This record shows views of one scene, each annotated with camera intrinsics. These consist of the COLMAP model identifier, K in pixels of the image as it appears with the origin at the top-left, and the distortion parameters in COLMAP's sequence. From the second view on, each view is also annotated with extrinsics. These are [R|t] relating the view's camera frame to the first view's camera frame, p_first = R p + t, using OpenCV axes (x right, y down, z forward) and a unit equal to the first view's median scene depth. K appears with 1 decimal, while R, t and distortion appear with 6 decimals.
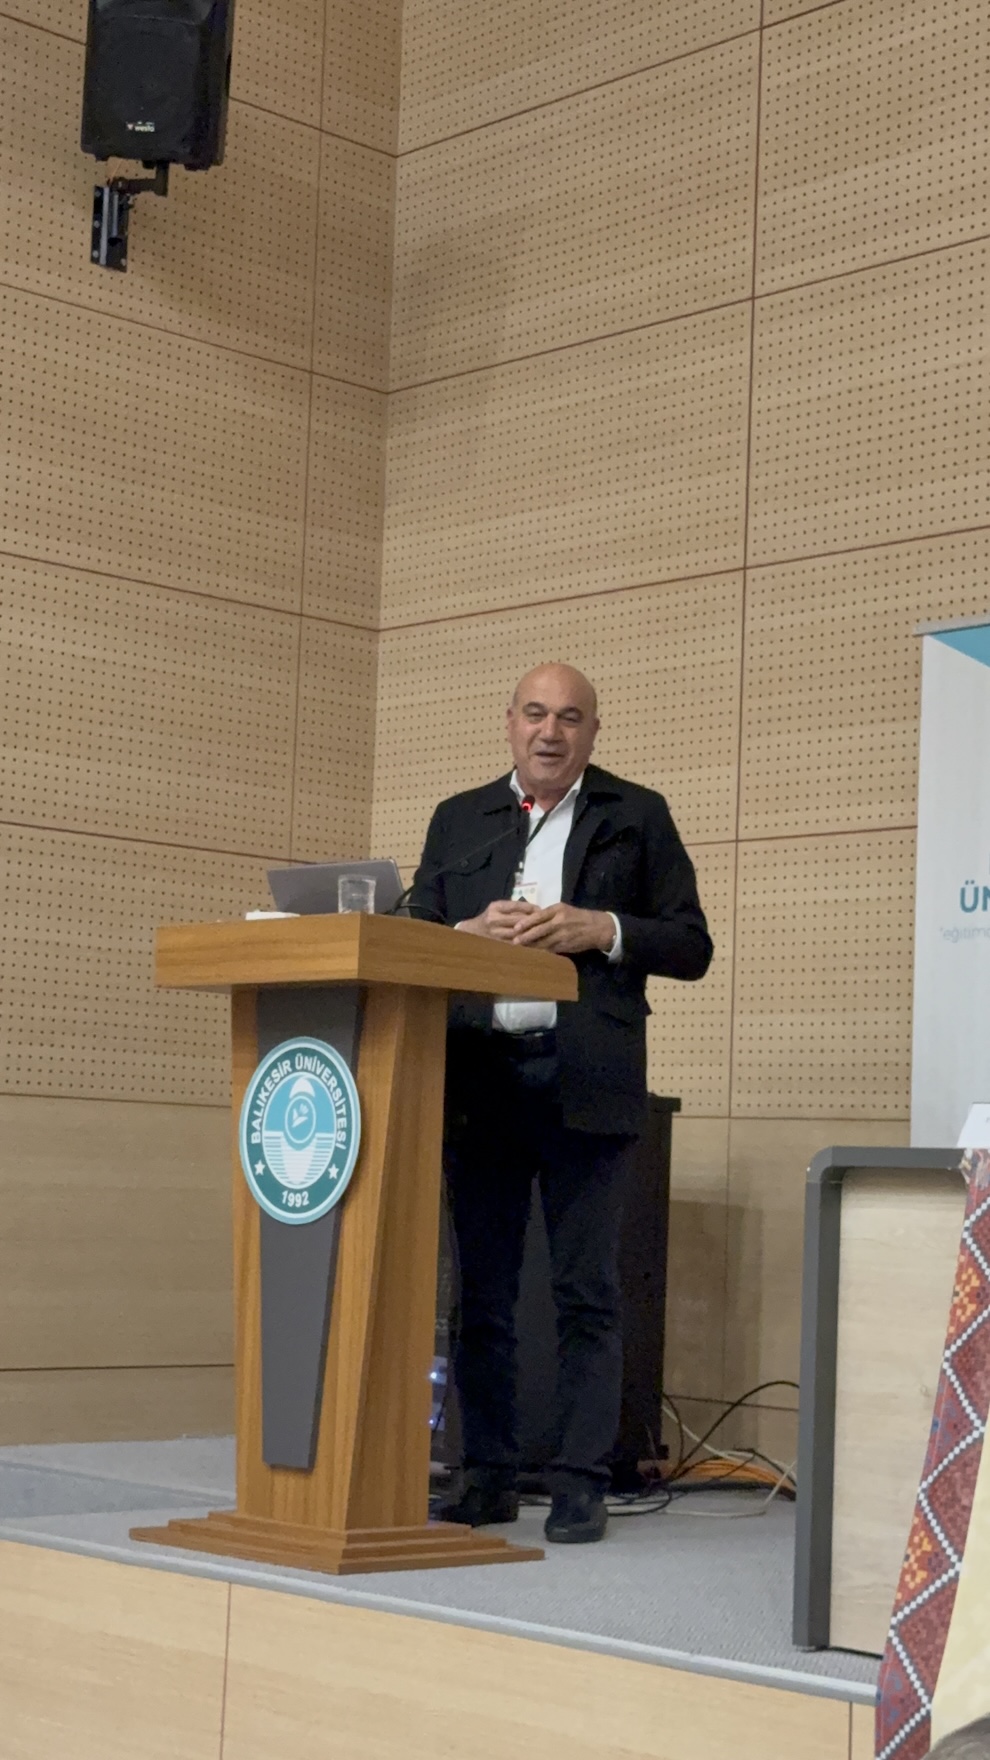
lens RADIAL K [[3046.1, 0, 495.6], [0, 3046.1, 879.4], [0, 0, 1]] dist [0.133292, -0.095067]
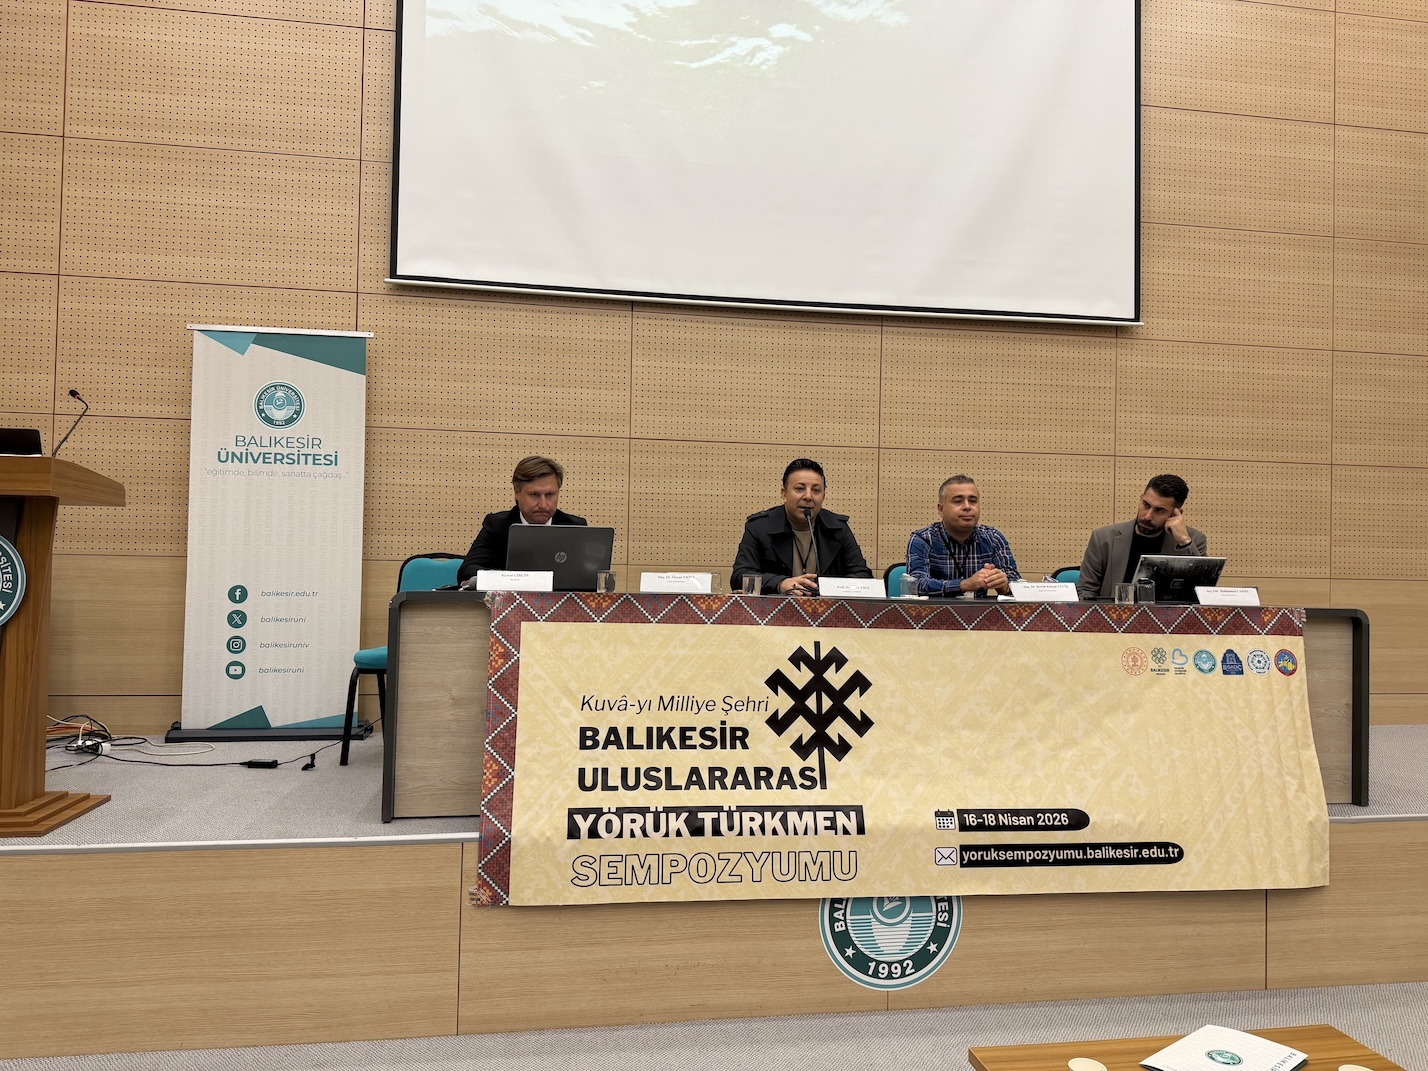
lens RADIAL K [[1017.8, 0, 708.9], [0, 1017.8, 531.8], [0, 0, 1]] dist [0.038836, -0.039458]
pose [[0.555784, 0.002712, 0.831322, -0.304764], [-0.081420, 0.995365, 0.051186, -0.006766], [-0.827330, -0.096135, 0.553429, 0.352394]]
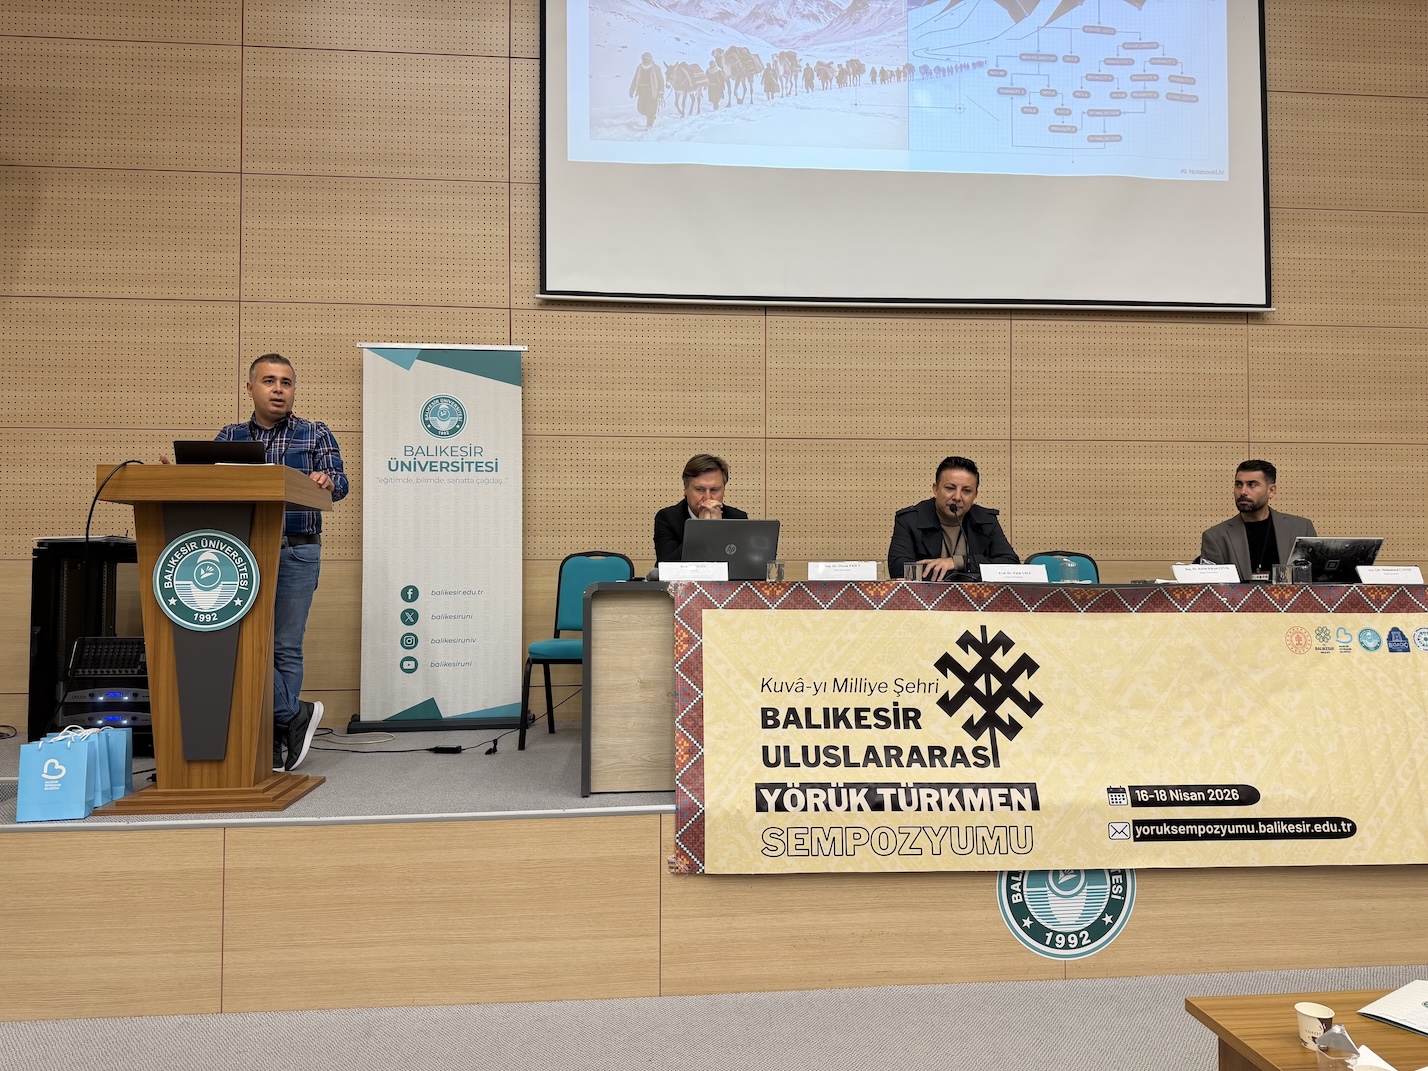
lens RADIAL K [[1014.3, 0, 714.0], [0, 1014.3, 535.5], [0, 0, 1]] dist [0.042801, -0.042612]
pose [[0.610602, -0.008204, 0.791895, -0.364860], [-0.055814, 0.997014, 0.053366, 0.005245], [-0.789969, -0.076784, 0.608320, 0.382785]]
